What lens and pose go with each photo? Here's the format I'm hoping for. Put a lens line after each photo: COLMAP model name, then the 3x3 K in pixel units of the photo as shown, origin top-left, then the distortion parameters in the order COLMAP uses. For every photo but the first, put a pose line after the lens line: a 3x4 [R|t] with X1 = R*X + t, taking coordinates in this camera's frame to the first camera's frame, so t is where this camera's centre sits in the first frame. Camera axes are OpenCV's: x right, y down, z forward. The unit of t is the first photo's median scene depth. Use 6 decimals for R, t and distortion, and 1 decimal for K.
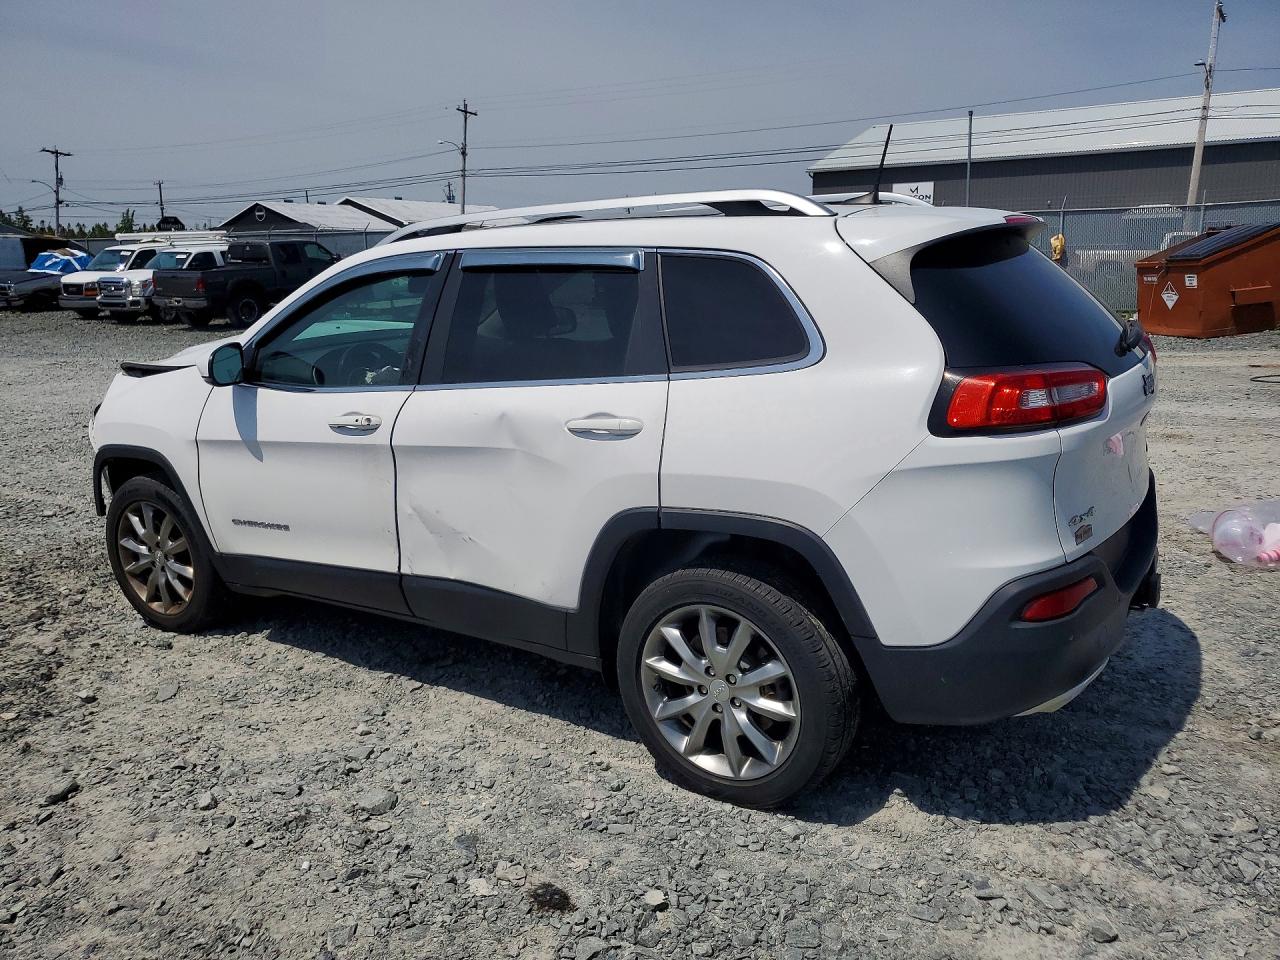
lens RADIAL K [[1012.9, 0, 638.8], [0, 1012.9, 481.6], [0, 0, 1]] dist [-0.008537, 0.035204]
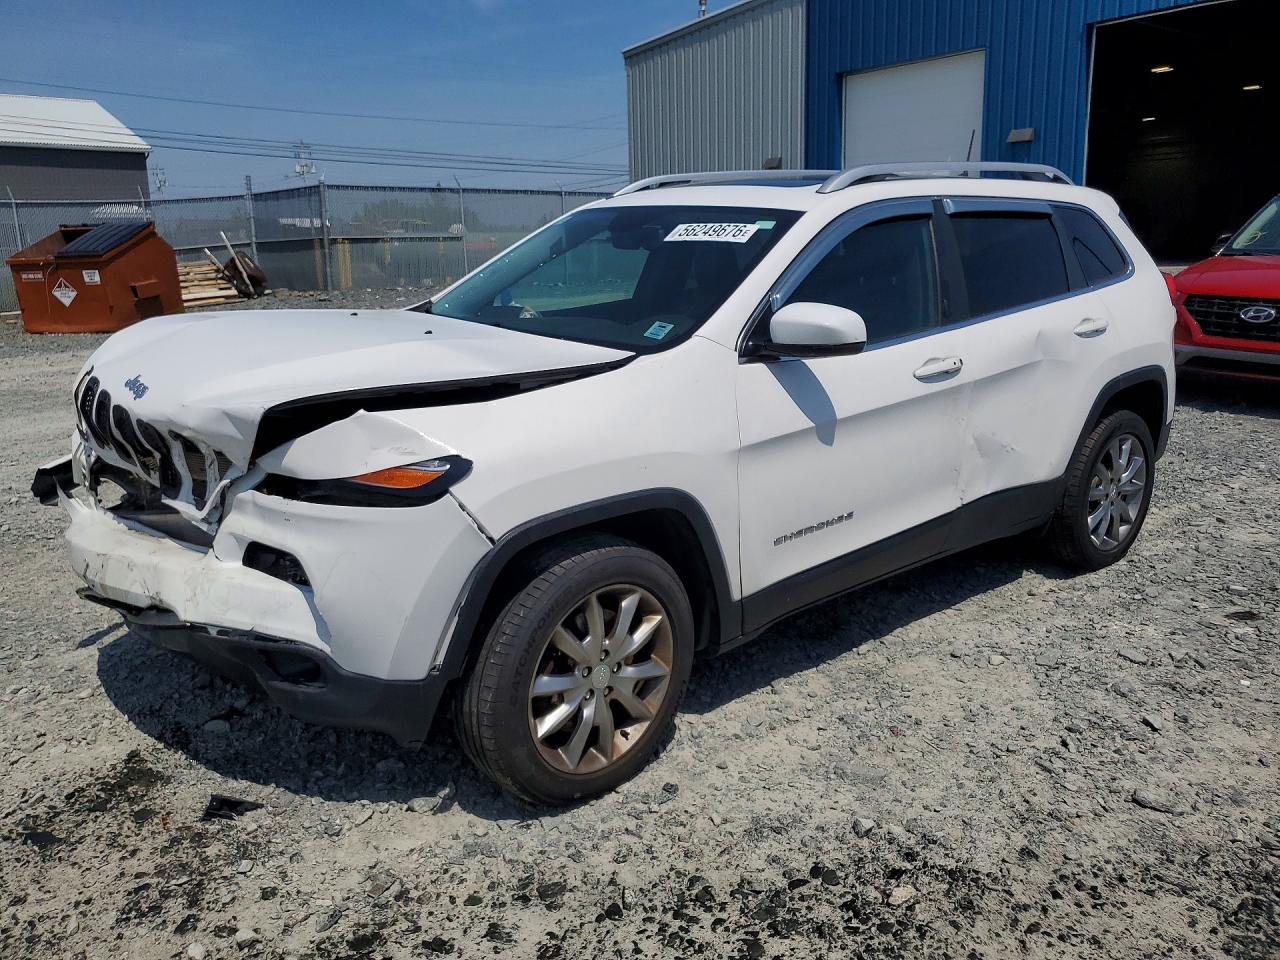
lens RADIAL K [[1012.9, 0, 639.0], [0, 1012.9, 473.3], [0, 0, 1]] dist [-0.008537, 0.035204]
pose [[0.307245, -0.200666, 0.930233, -0.982329], [0.215807, 0.966740, 0.137263, -0.118350], [-0.926838, 0.158577, 0.340331, 0.720844]]
